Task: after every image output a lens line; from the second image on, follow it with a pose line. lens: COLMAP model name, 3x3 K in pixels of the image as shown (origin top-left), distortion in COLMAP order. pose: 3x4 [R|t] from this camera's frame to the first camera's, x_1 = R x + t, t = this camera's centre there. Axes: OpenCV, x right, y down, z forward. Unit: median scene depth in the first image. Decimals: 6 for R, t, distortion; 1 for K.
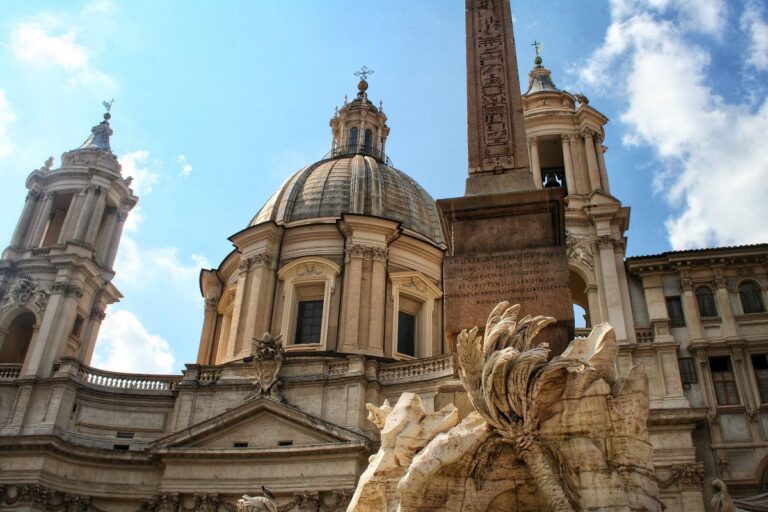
lens RADIAL K [[763.7, 0, 384.0], [0, 763.7, 256.0], [0, 0, 1]] dist [-0.144907, 0.177063]
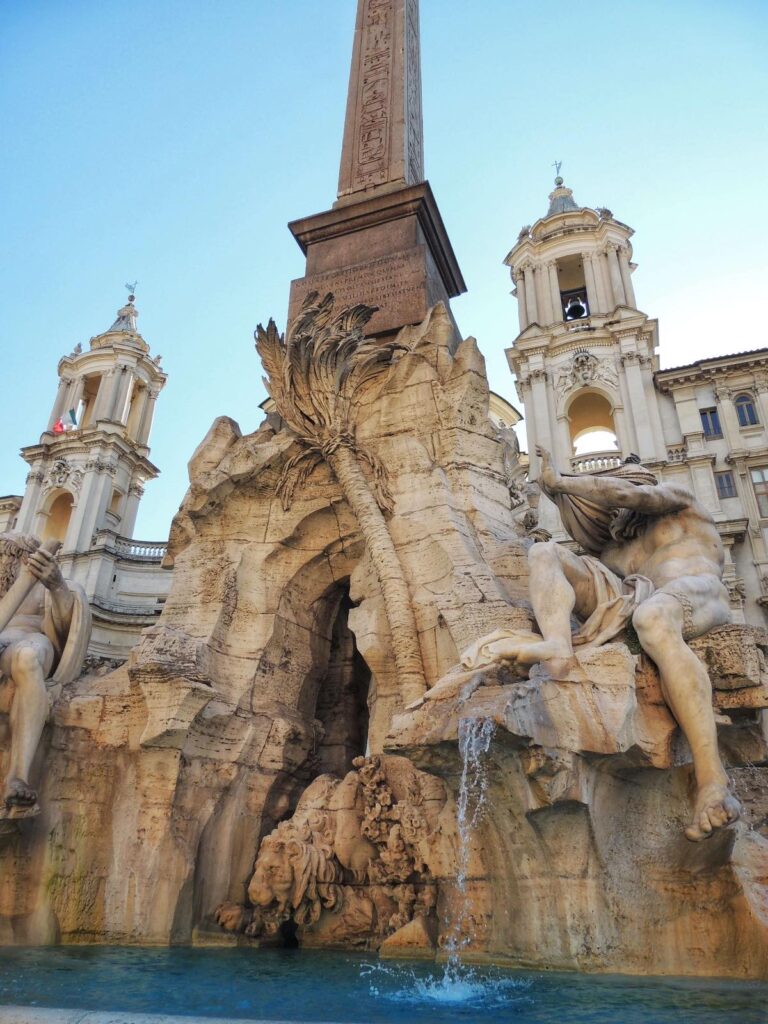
lens RADIAL K [[735.7, 0, 384.0], [0, 735.7, 512.0], [0, 0, 1]] dist [-0.021642, 0.002284]
pose [[0.989819, -0.080734, -0.117223, 0.080459], [0.091098, 0.992129, 0.085919, 0.061916], [0.109364, -0.095723, 0.989382, 0.052339]]
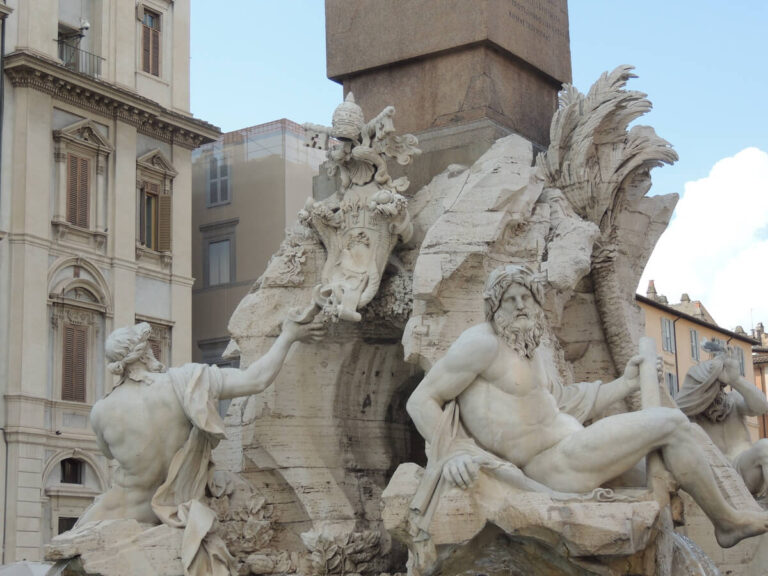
lens RADIAL K [[1500.0, 0, 384.0], [0, 1500.0, 288.0], [0, 0, 1]] dist [-0.088496, 0.188519]
pose [[0.353480, 0.148867, 0.923521, -0.325358], [-0.490851, 0.869940, 0.047645, 0.078365], [-0.796315, -0.470152, 0.380578, 0.140728]]
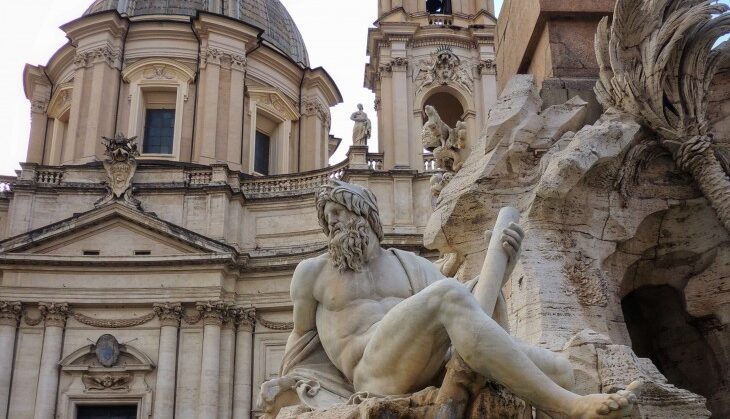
lens RADIAL K [[702.8, 0, 365.9], [0, 702.8, 340.3], [0, 0, 1]] dist [-0.041280, 0.021636]
pose [[0.968770, 0.023330, 0.246861, -0.069918], [-0.098299, 0.950126, 0.295968, 0.063210], [-0.227644, -0.310992, 0.922747, 0.095733]]
